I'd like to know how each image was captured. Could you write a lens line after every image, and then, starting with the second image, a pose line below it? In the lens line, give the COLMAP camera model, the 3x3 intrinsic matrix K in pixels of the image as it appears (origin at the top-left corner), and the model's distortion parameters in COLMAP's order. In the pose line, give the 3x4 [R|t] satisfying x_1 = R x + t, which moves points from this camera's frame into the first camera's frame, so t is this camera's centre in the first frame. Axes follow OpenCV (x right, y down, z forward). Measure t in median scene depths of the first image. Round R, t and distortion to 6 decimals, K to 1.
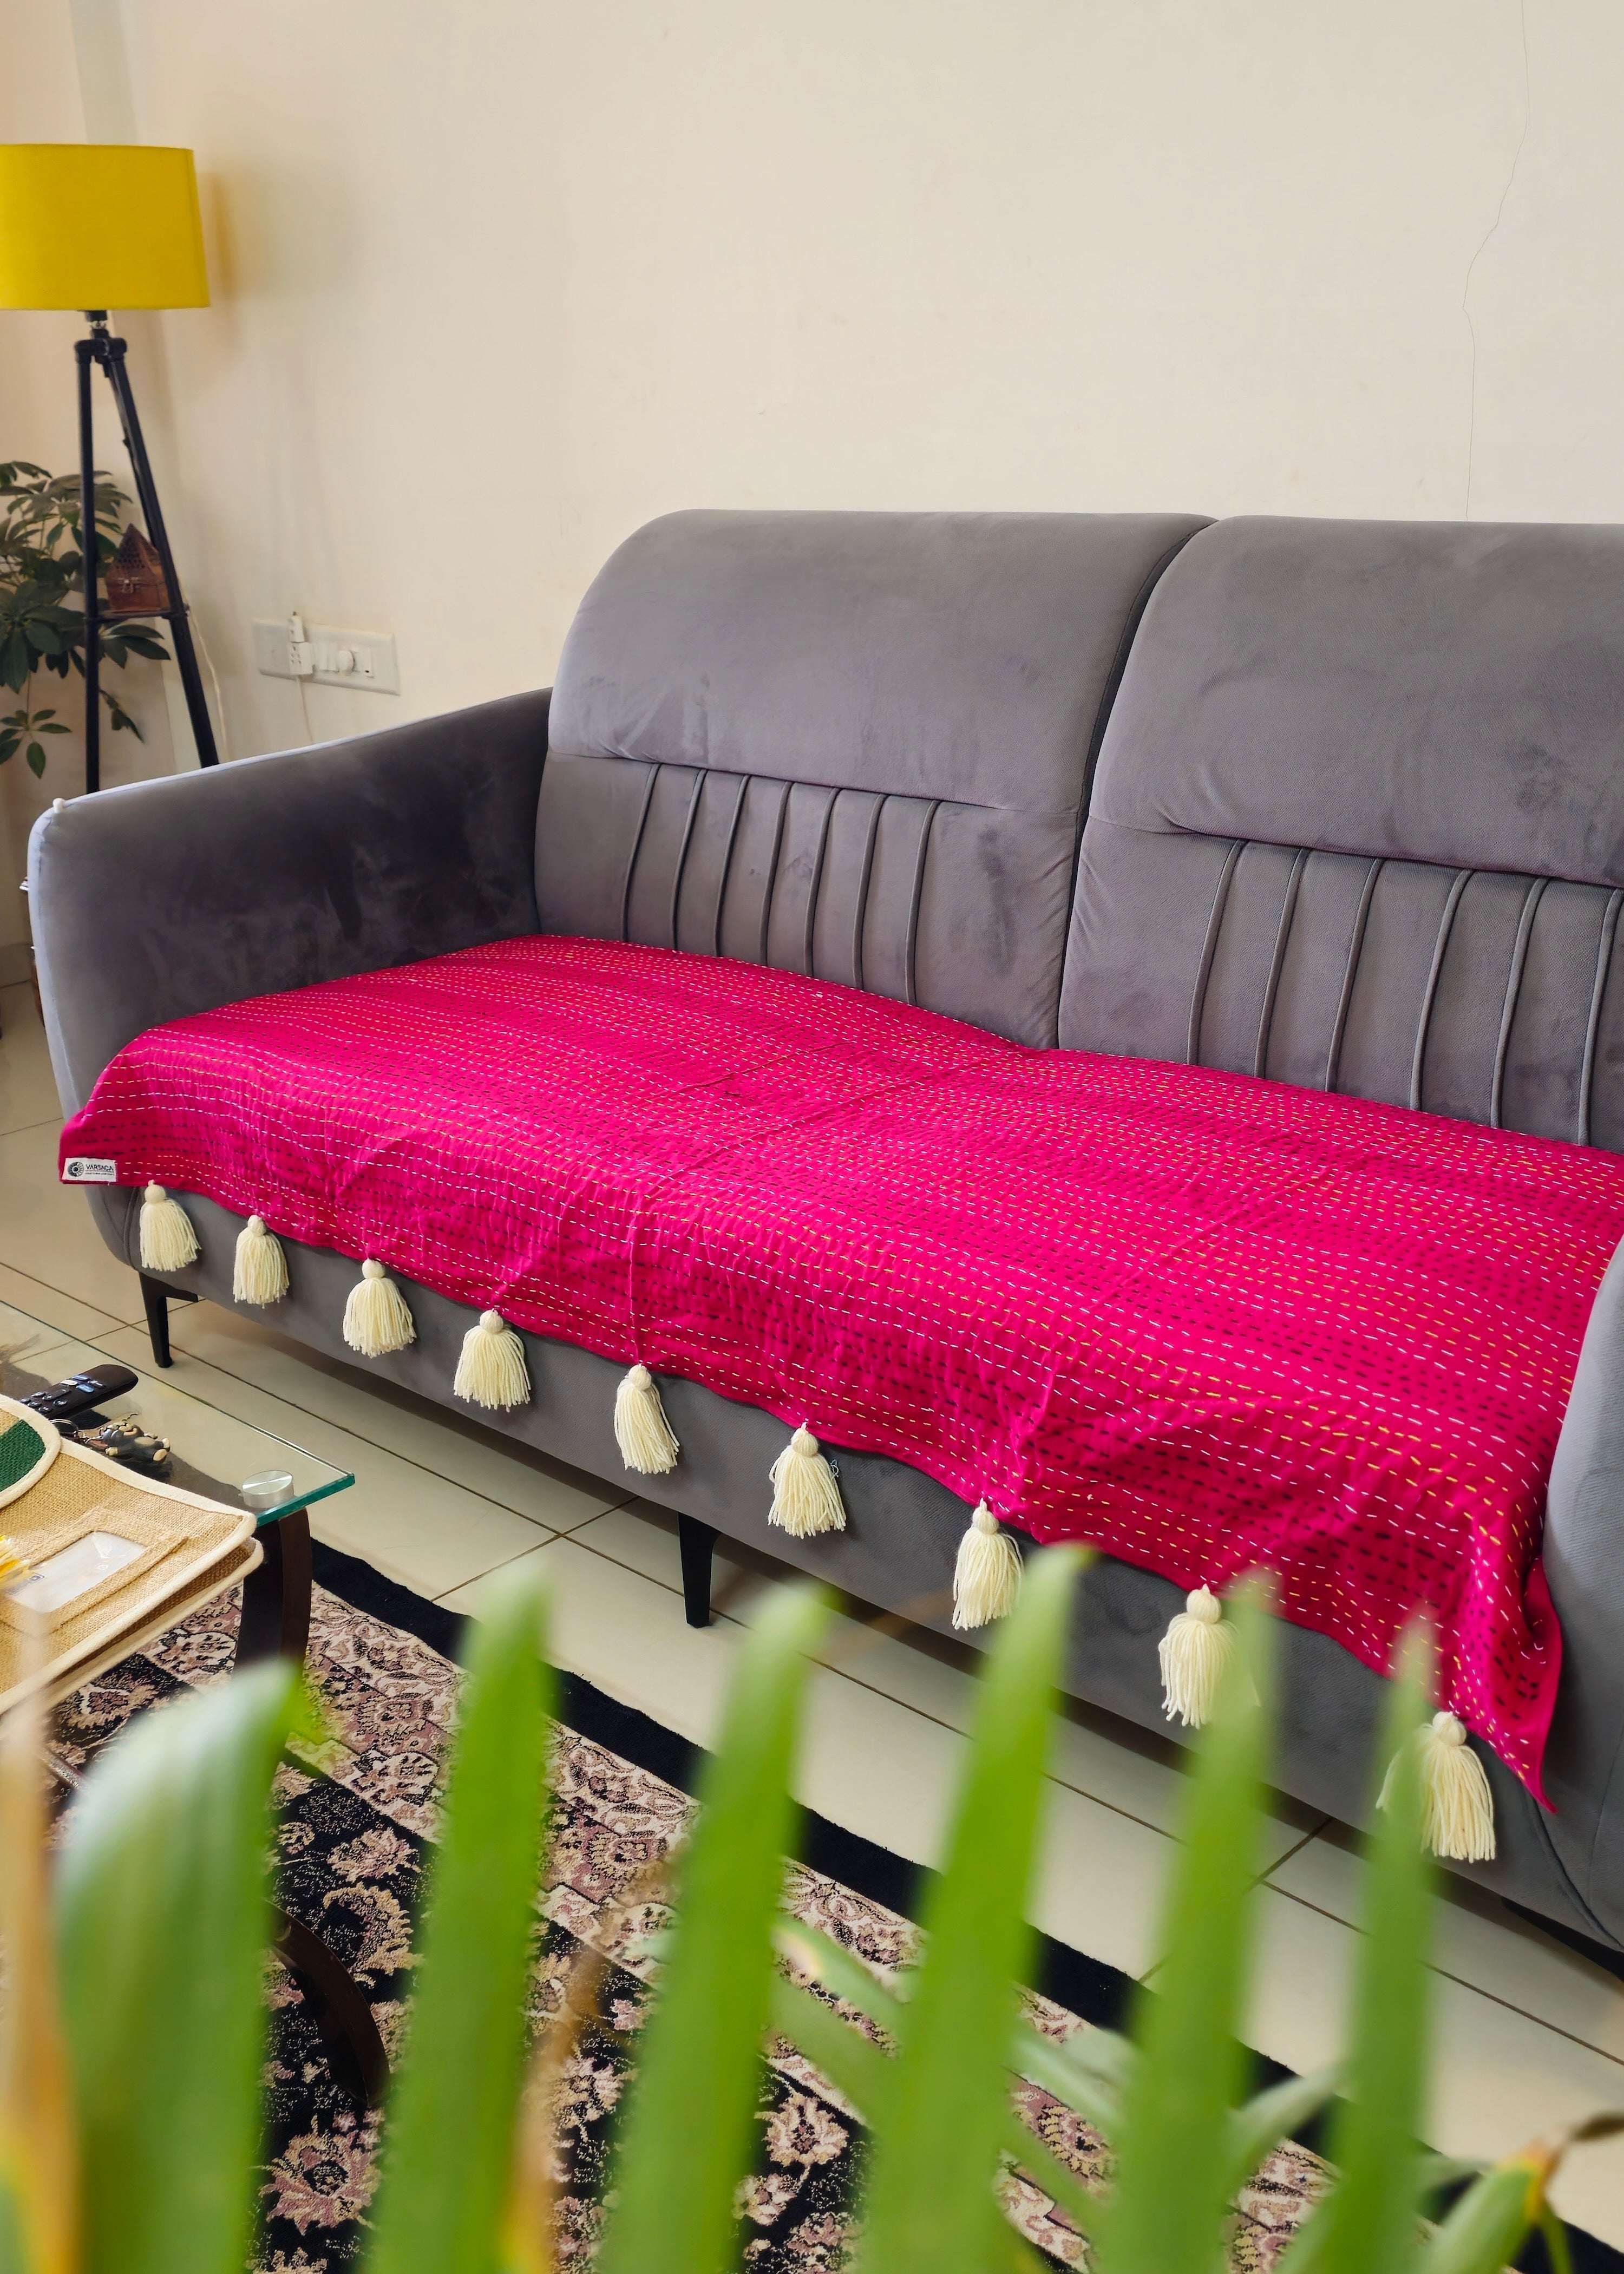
lens RADIAL K [[2344.2, 0, 823.1], [0, 2344.2, 1128.4], [0, 0, 1]] dist [0.182841, -0.711519]
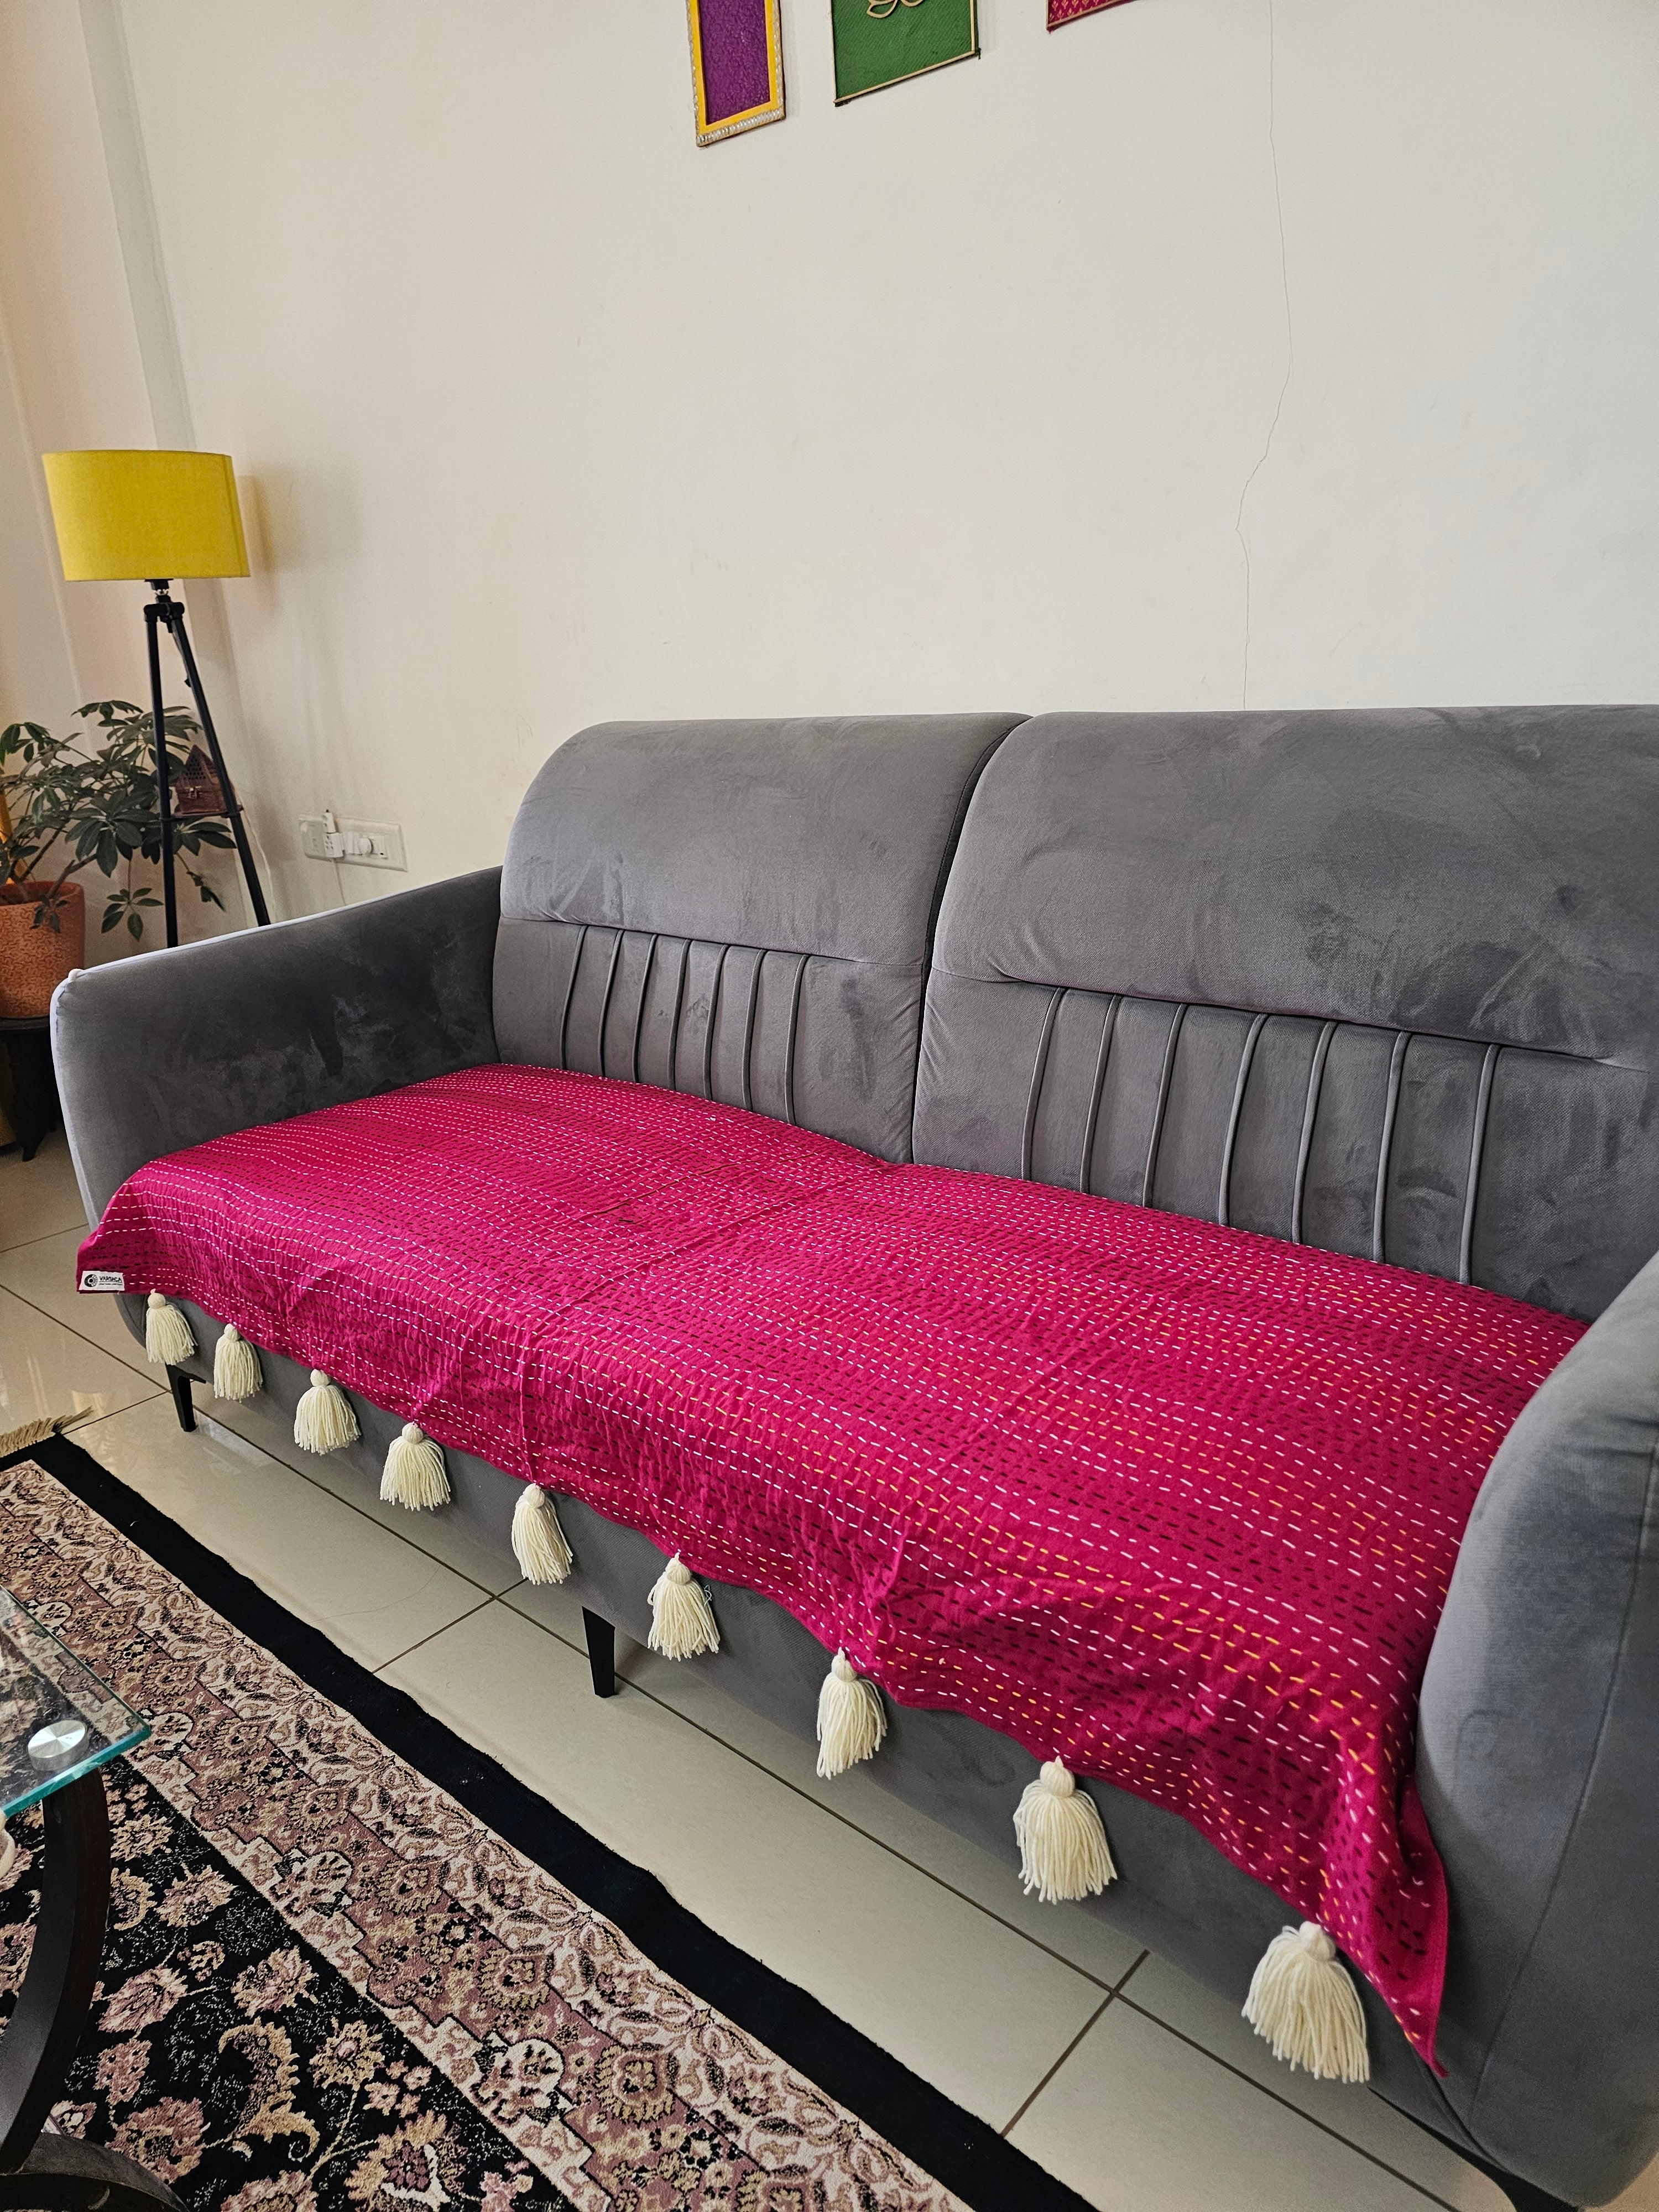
lens RADIAL K [[1500.6, 0, 821.3], [0, 1500.6, 1094.1], [0, 0, 1]] dist [0.060648, -0.093961]
pose [[0.999391, -0.026395, 0.022813, 0.045537], [0.026922, 0.999371, -0.023103, -0.062760], [-0.022189, 0.023703, 0.999473, 0.298653]]
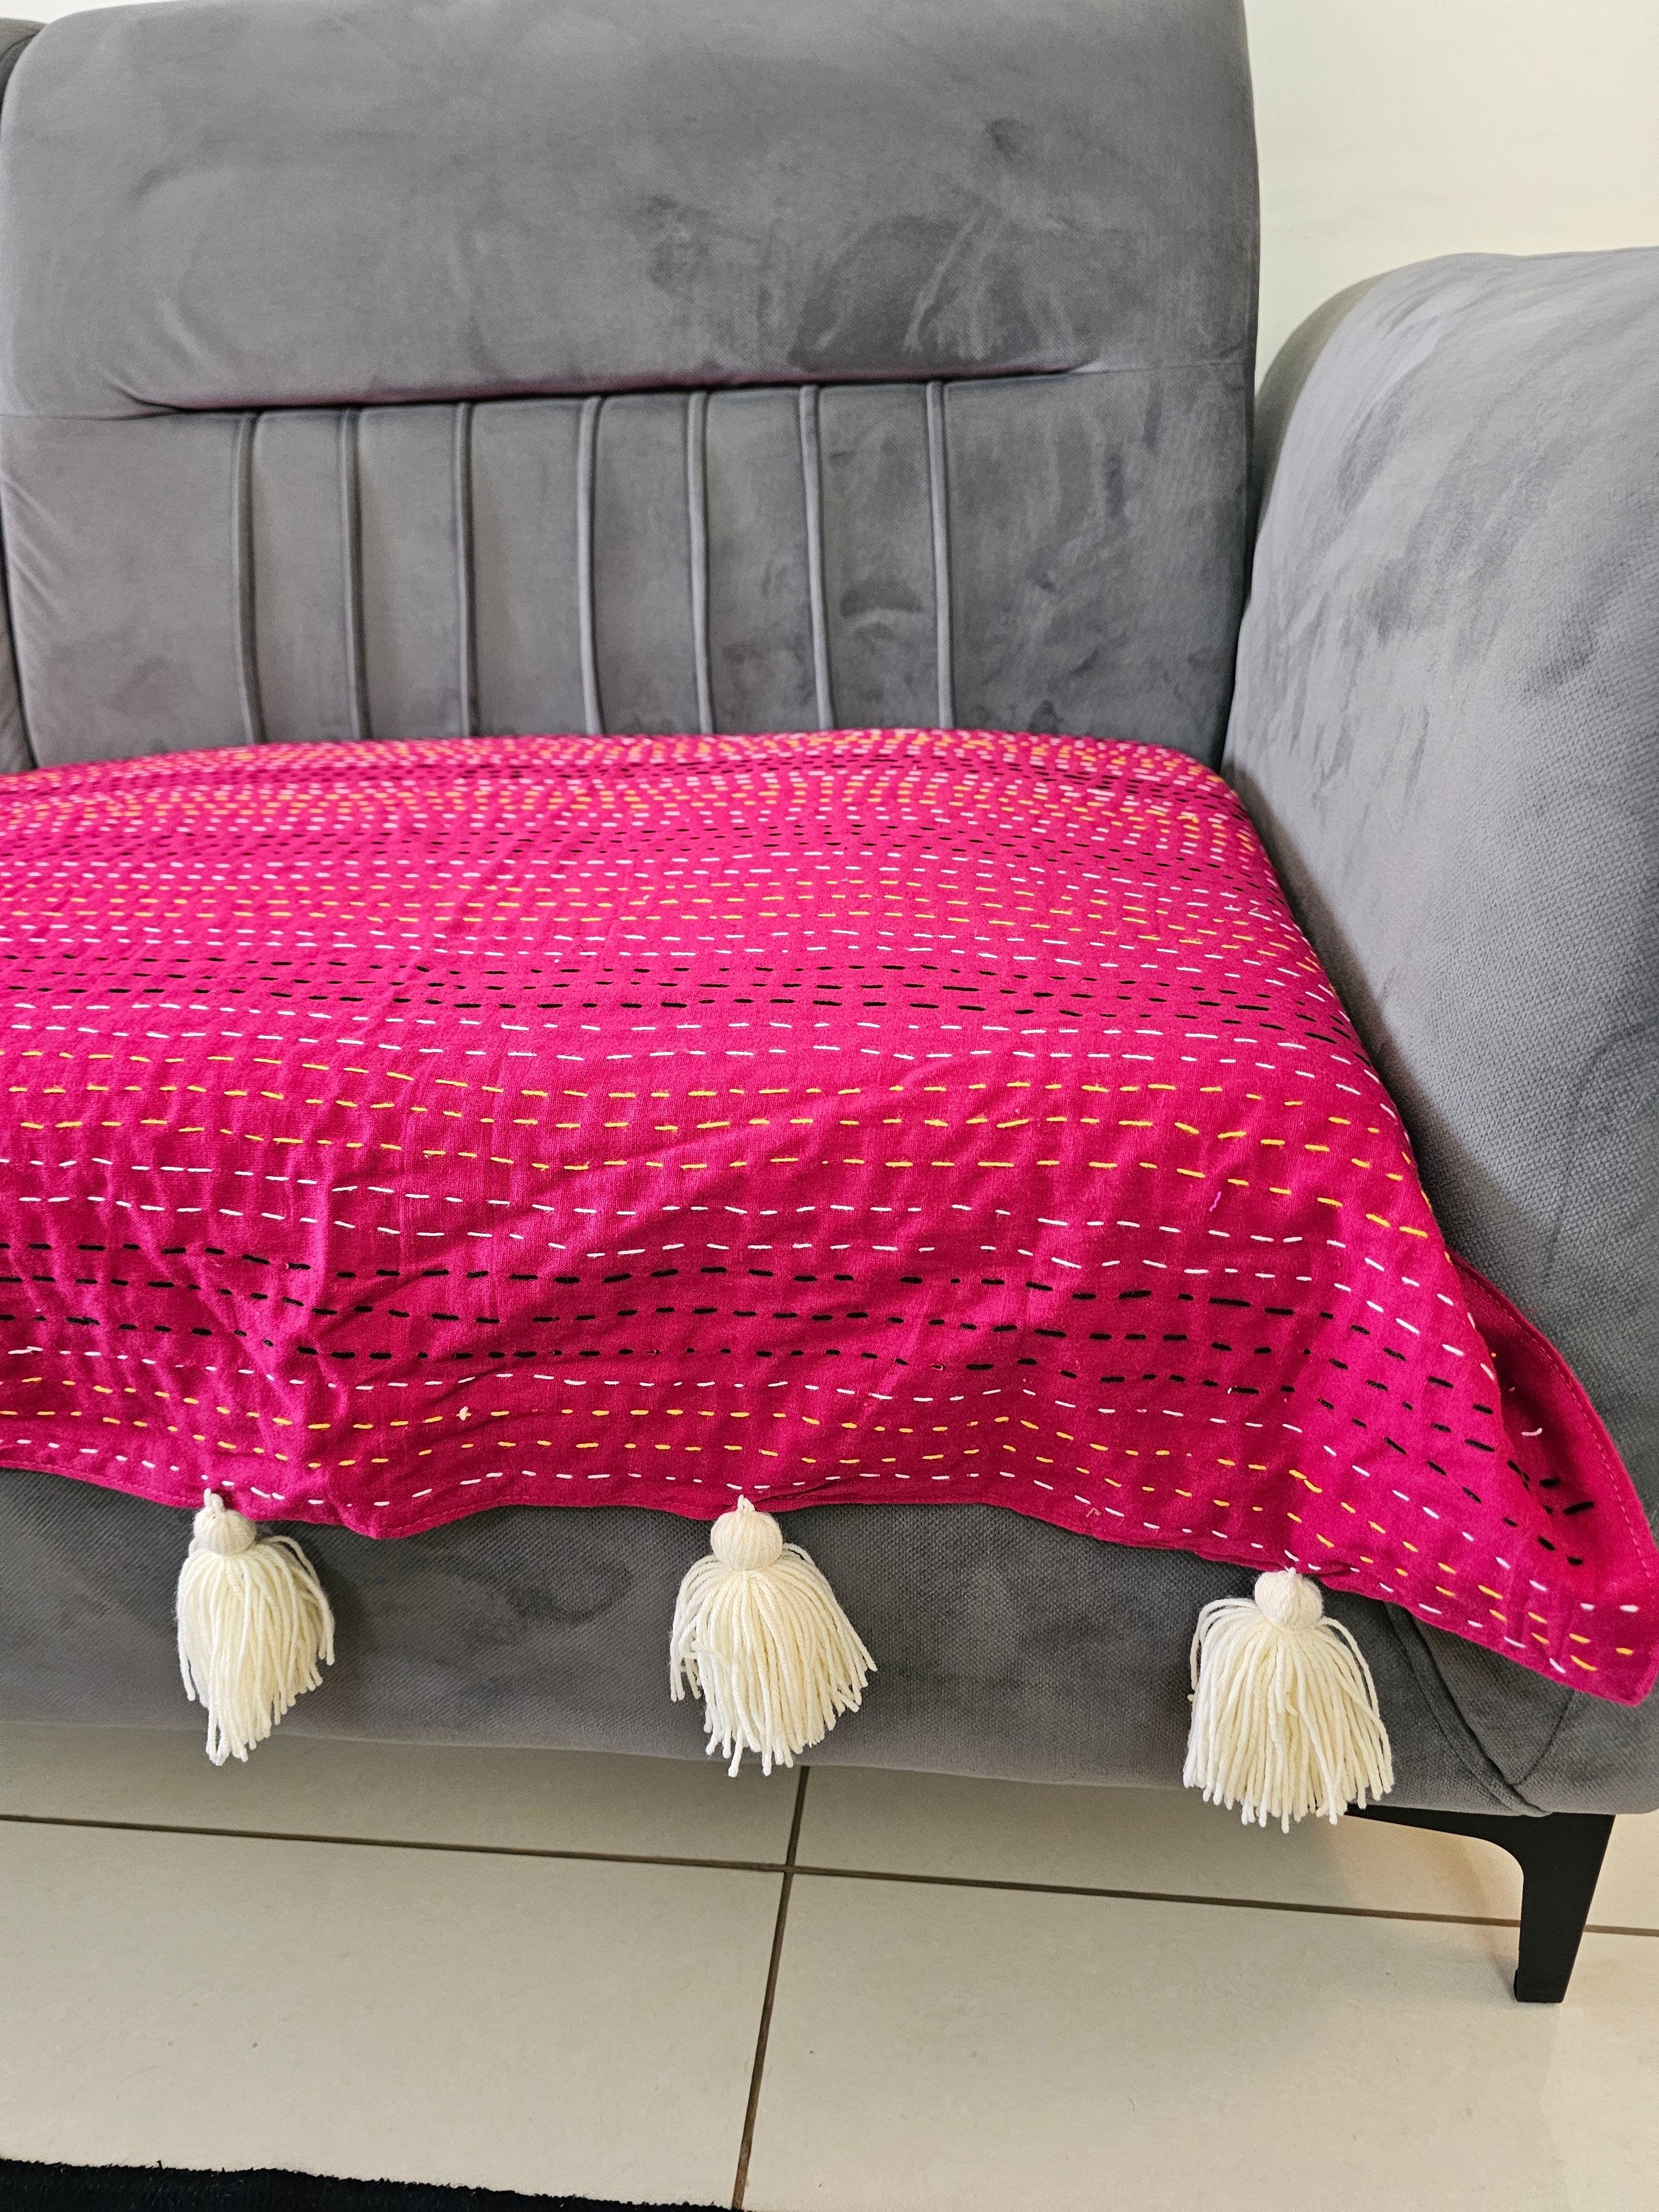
lens RADIAL K [[1500.6, 0, 821.3], [0, 1500.6, 1094.1], [0, 0, 1]] dist [0.060648, -0.093961]
pose [[0.792501, -0.242284, 0.559679, 0.012492], [0.209657, 0.970003, 0.123041, 0.060822], [-0.572701, 0.019831, 0.819525, 0.605719]]
